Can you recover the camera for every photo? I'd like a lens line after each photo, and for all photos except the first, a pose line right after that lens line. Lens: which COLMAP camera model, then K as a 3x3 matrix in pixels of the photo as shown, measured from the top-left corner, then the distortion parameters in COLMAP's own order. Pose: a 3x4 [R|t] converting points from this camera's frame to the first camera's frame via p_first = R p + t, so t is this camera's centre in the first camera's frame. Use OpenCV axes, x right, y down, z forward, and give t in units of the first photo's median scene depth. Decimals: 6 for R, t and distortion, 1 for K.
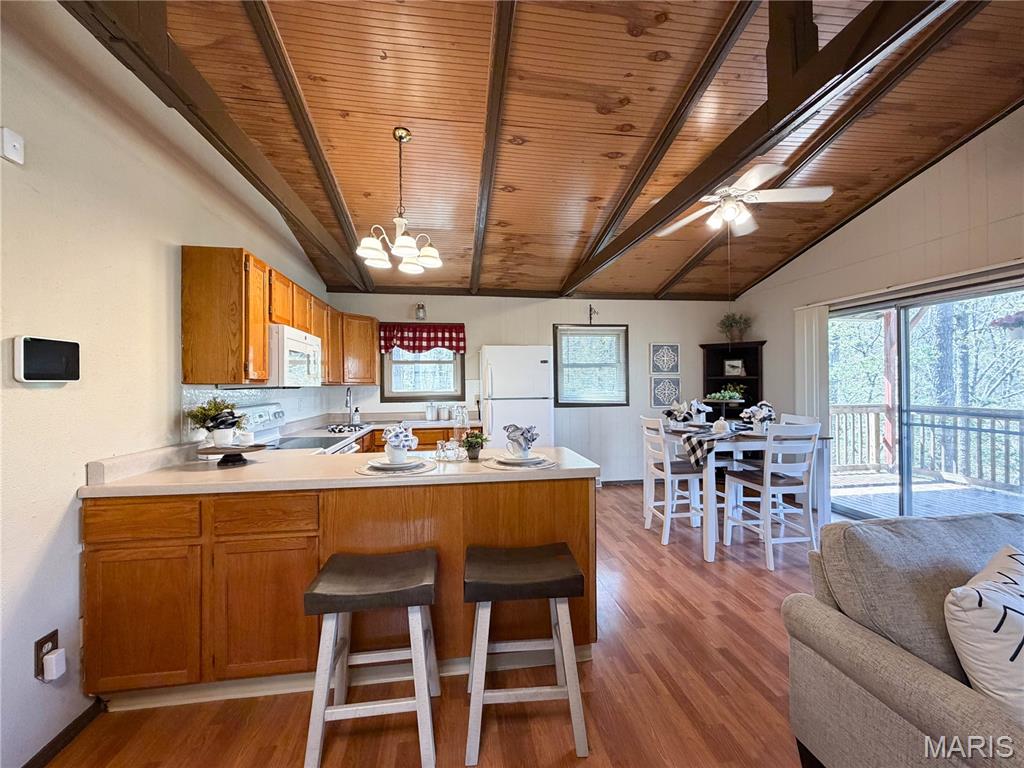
lens RADIAL K [[414.8, 0, 509.5], [0, 414.8, 381.9], [0, 0, 1]] dist [0.002296, -0.001241]
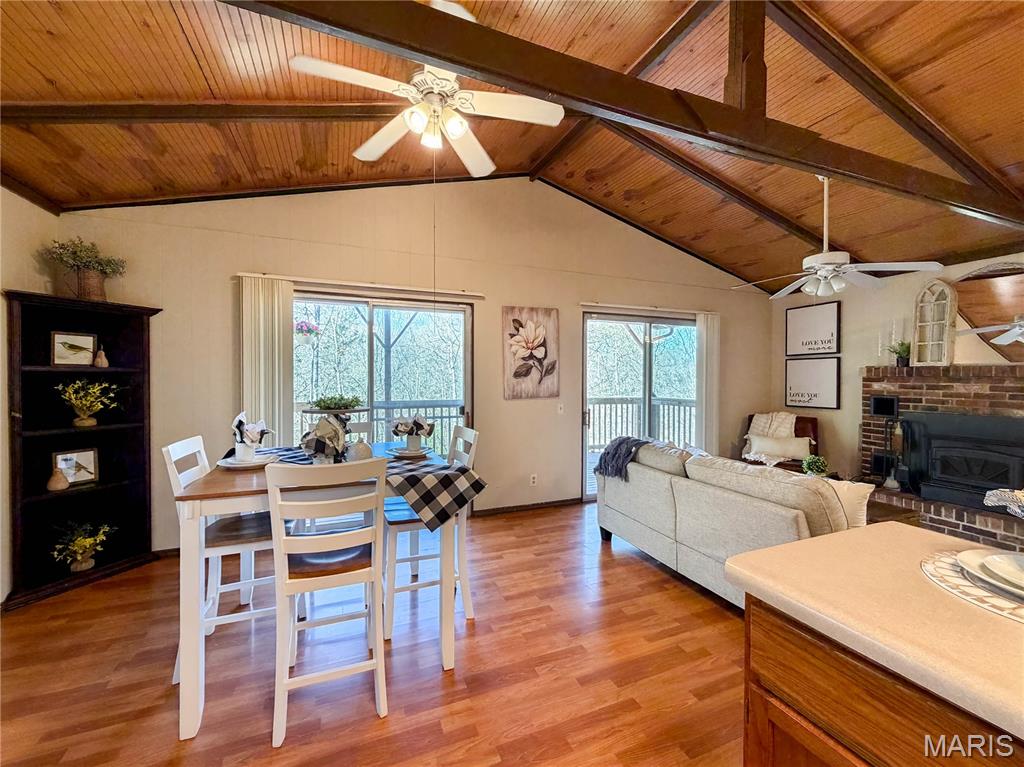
lens RADIAL K [[414.8, 0, 510.7], [0, 414.8, 381.3], [0, 0, 1]] dist [0.002296, -0.001241]
pose [[-0.251718, -0.003580, 0.967794, -0.139102], [-0.004824, 0.999985, 0.002444, 0.001508], [-0.967788, -0.004054, -0.251732, 1.036345]]
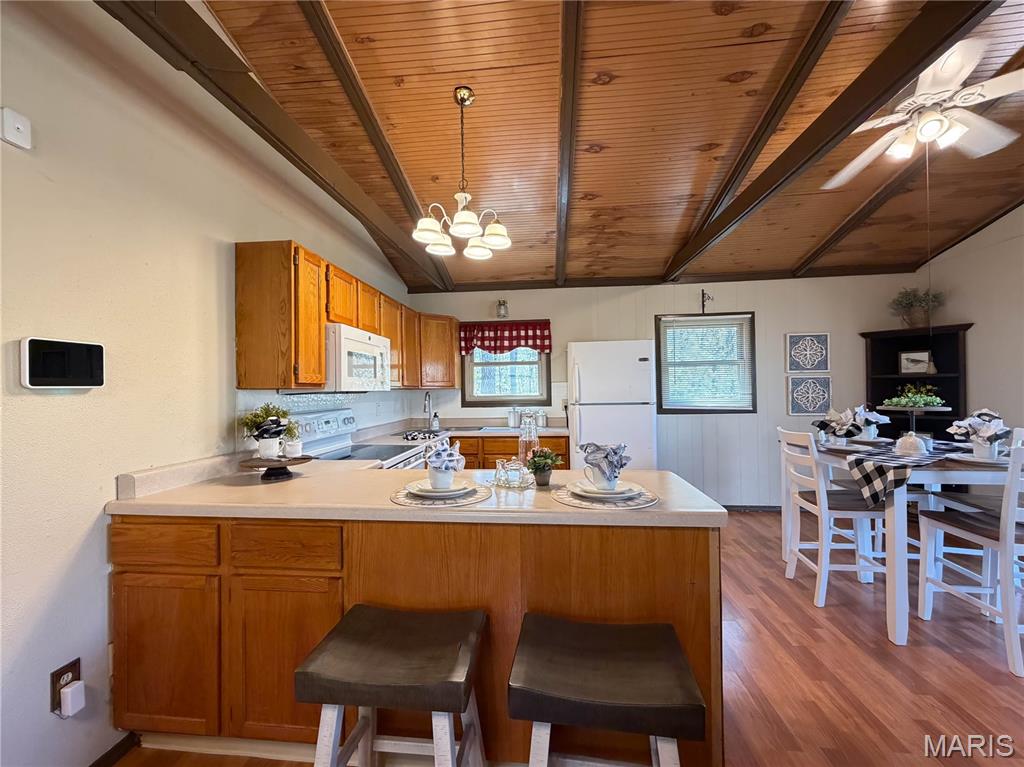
lens RADIAL K [[414.8, 0, 502.0], [0, 414.8, 385.3], [0, 0, 1]] dist [0.002296, -0.001241]
pose [[0.967947, -0.008078, -0.251026, 0.023823], [0.008346, 0.999965, 0.000002, 0.000998], [0.251018, -0.002097, 0.967980, 0.168987]]
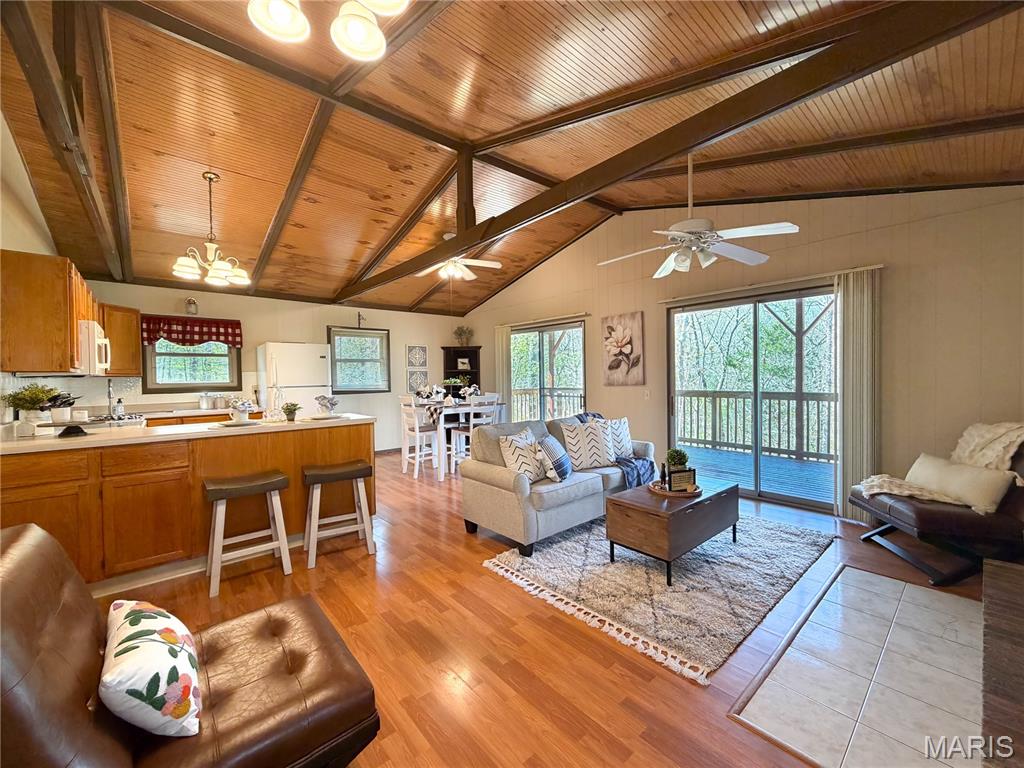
lens RADIAL K [[414.8, 0, 514.7], [0, 414.8, 381.9], [0, 0, 1]] dist [0.002296, -0.001241]
pose [[0.838726, -0.011342, 0.544436, -0.158416], [0.005355, 0.999907, 0.012581, 0.019301], [-0.544527, -0.007636, 0.838708, -0.514260]]
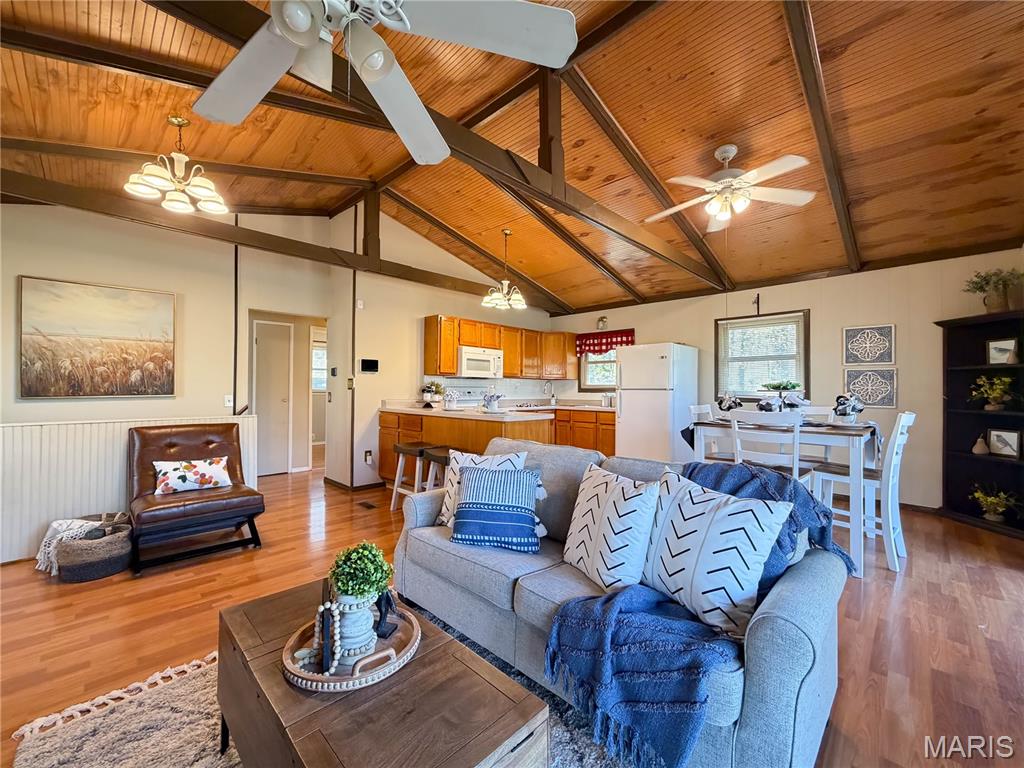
lens RADIAL K [[414.8, 0, 501.5], [0, 414.8, 385.9], [0, 0, 1]] dist [0.002296, -0.001241]
pose [[0.597743, 0.007582, -0.801652, 1.002298], [-0.007878, 0.999963, 0.003584, 0.040358], [0.801649, 0.004173, 0.597780, -0.052722]]
